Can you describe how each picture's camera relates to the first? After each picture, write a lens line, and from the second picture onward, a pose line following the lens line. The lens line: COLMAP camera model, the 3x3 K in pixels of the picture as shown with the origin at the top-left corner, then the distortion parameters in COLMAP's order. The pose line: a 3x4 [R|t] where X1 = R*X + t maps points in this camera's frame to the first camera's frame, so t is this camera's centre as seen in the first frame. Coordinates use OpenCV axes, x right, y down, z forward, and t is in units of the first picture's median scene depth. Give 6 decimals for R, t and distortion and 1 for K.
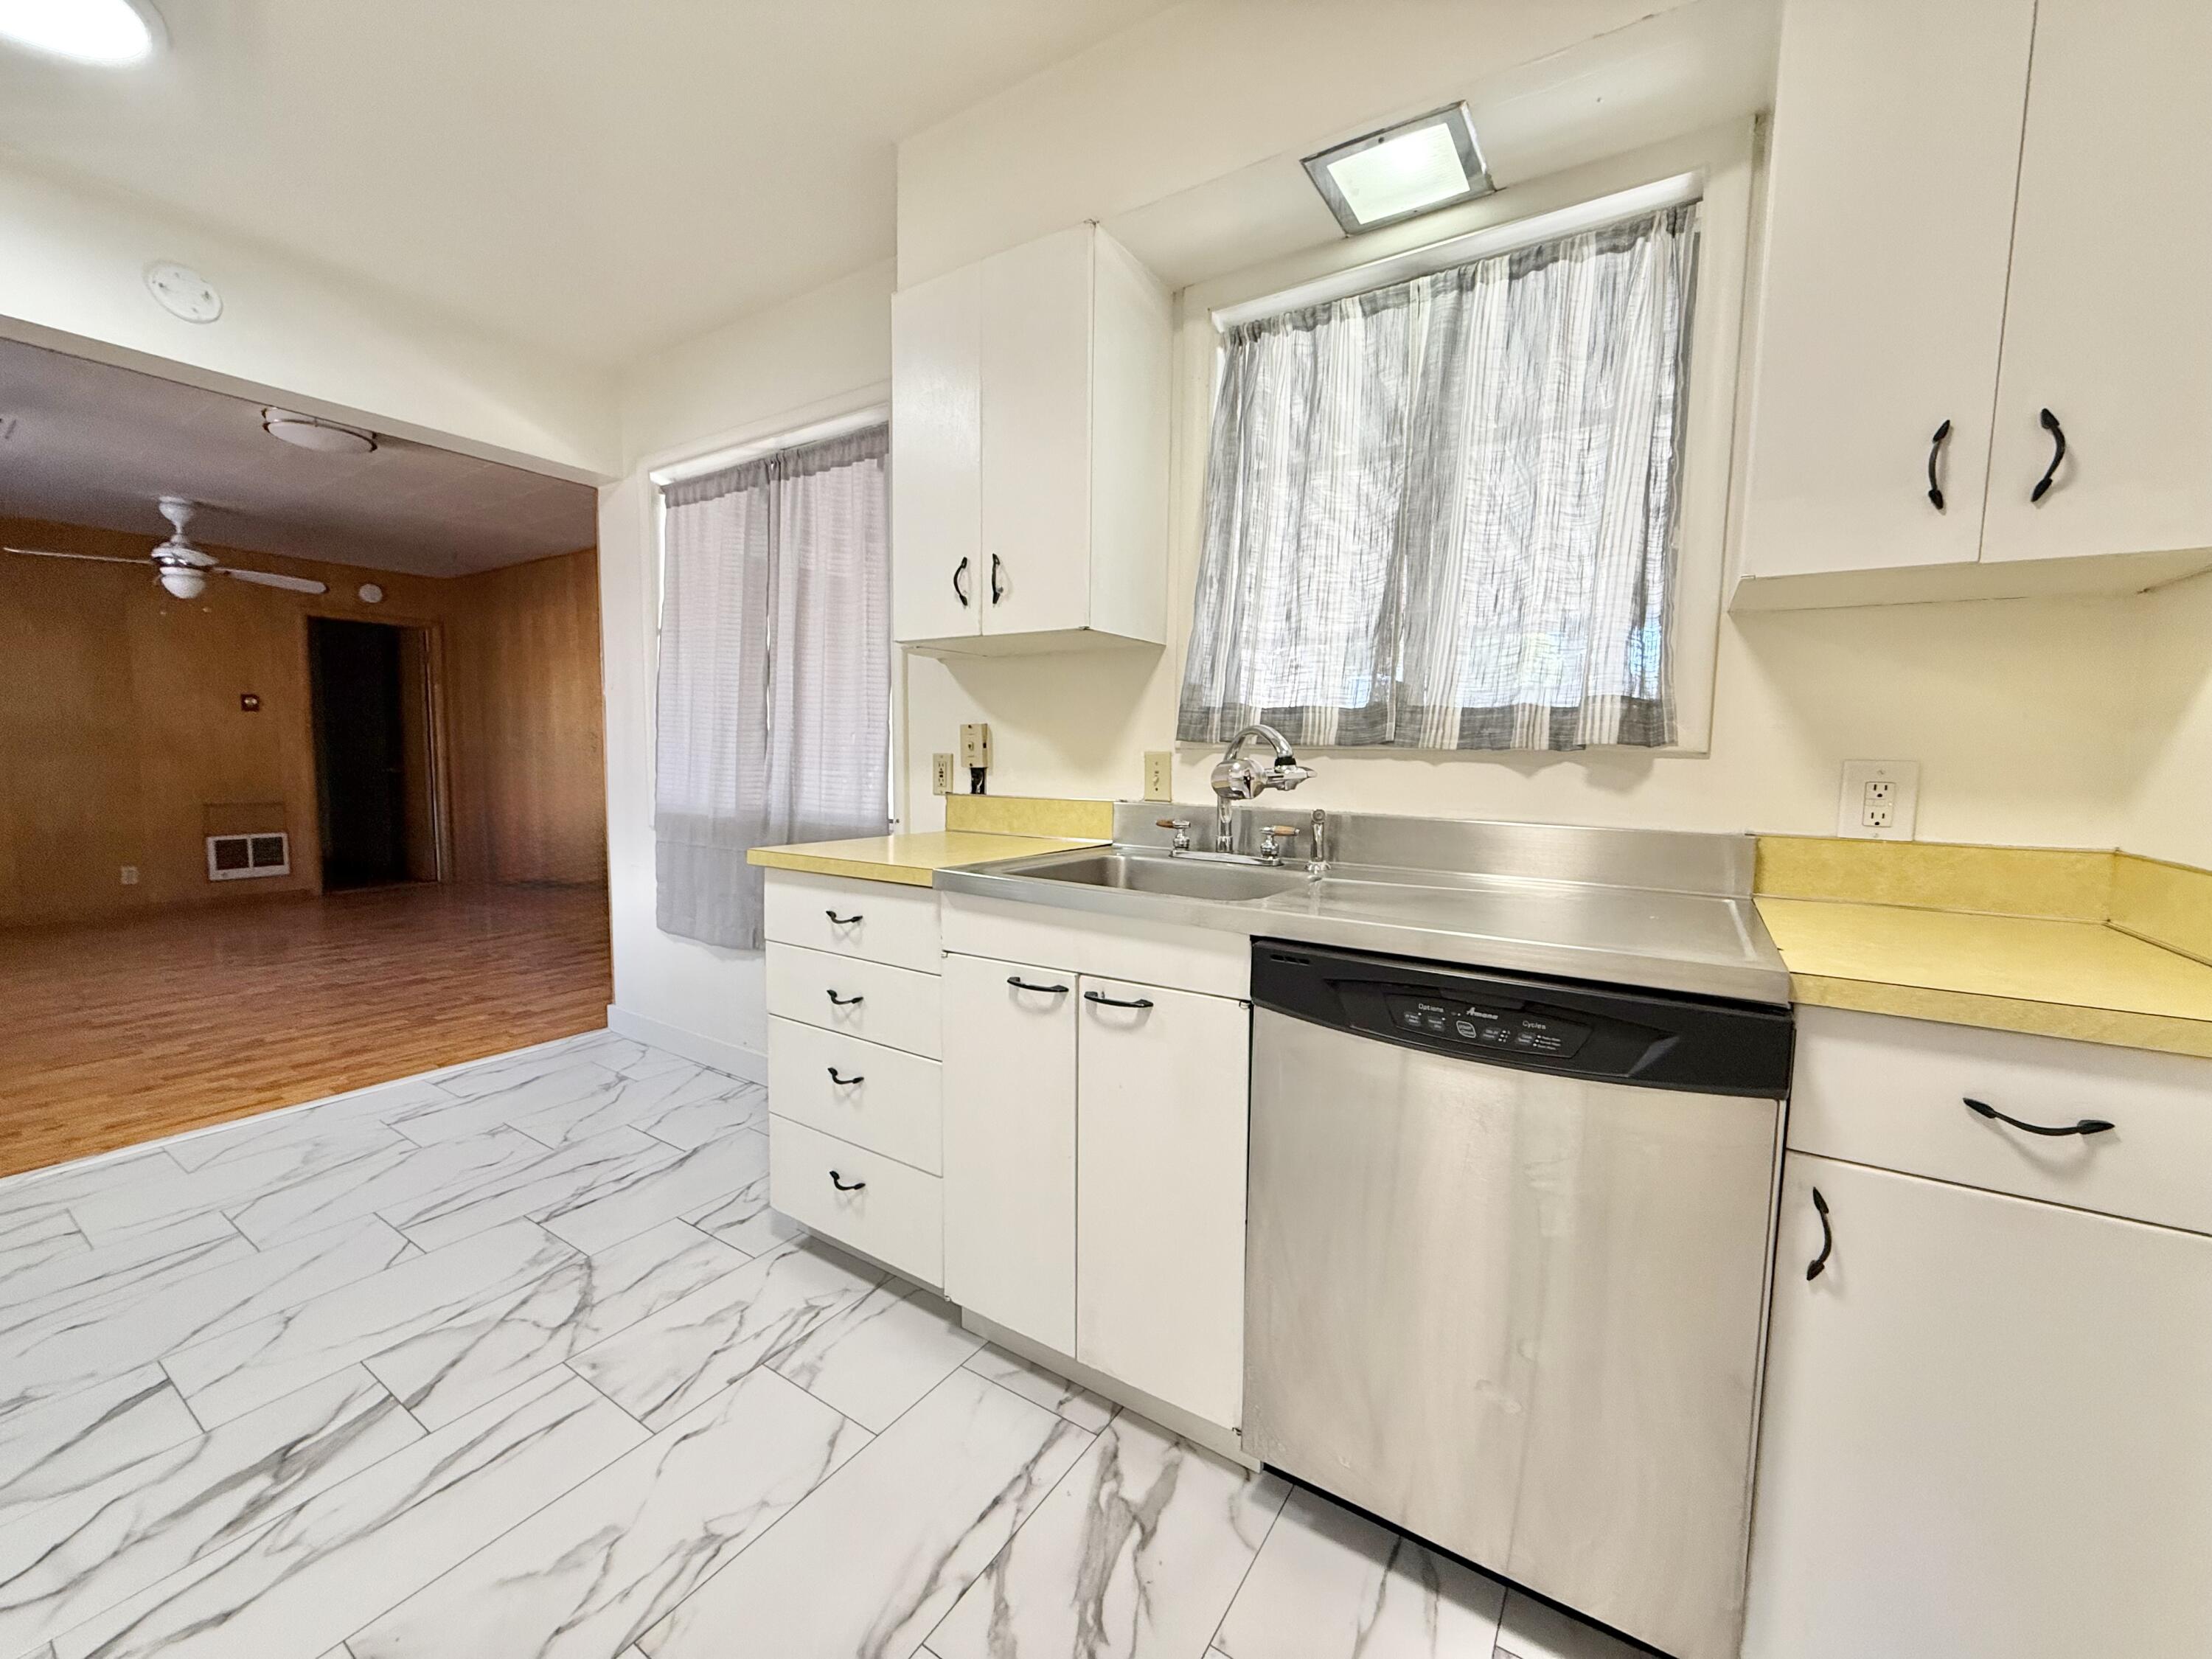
lens RADIAL K [[884.1, 0, 1106.1], [0, 884.1, 828.0], [0, 0, 1]] dist [-0.000559, 0.000066]
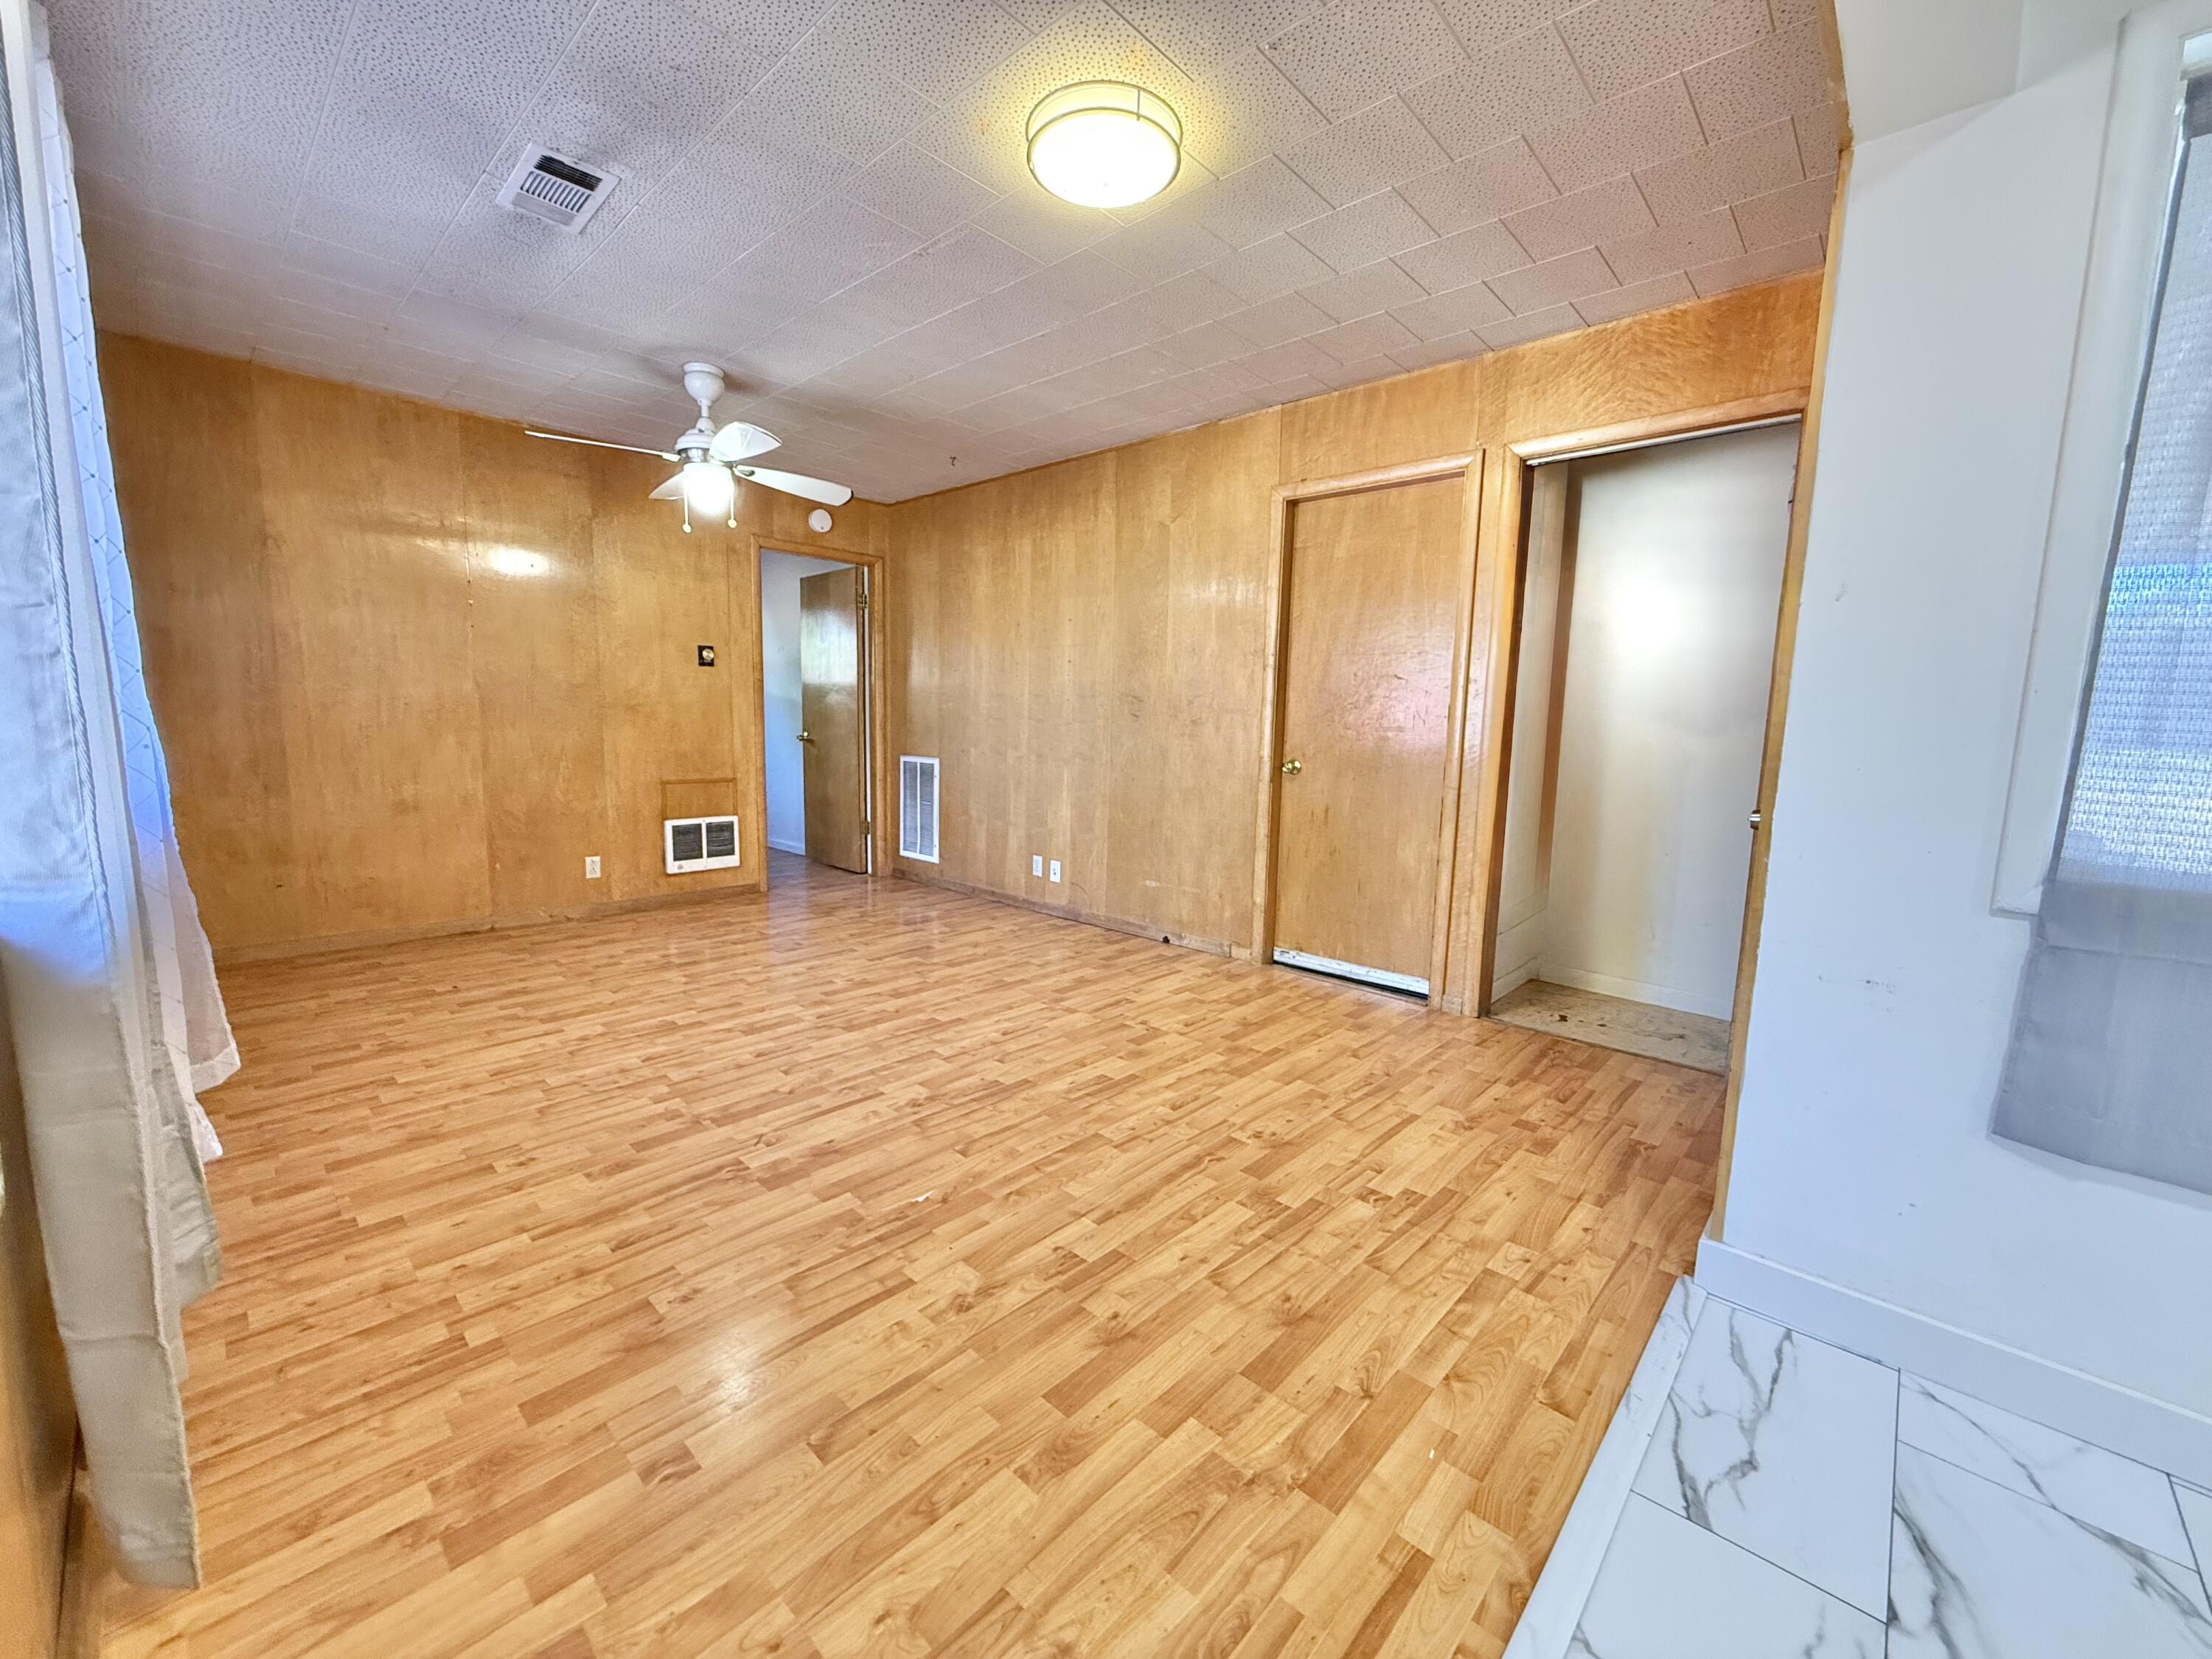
lens RADIAL K [[884.1, 0, 1110.2], [0, 884.1, 829.7], [0, 0, 1]] dist [-0.000559, 0.000066]
pose [[0.985069, 0.031052, -0.169337, -0.494034], [-0.024125, 0.998792, 0.042816, -0.027912], [0.170462, -0.038092, 0.984628, 0.275845]]
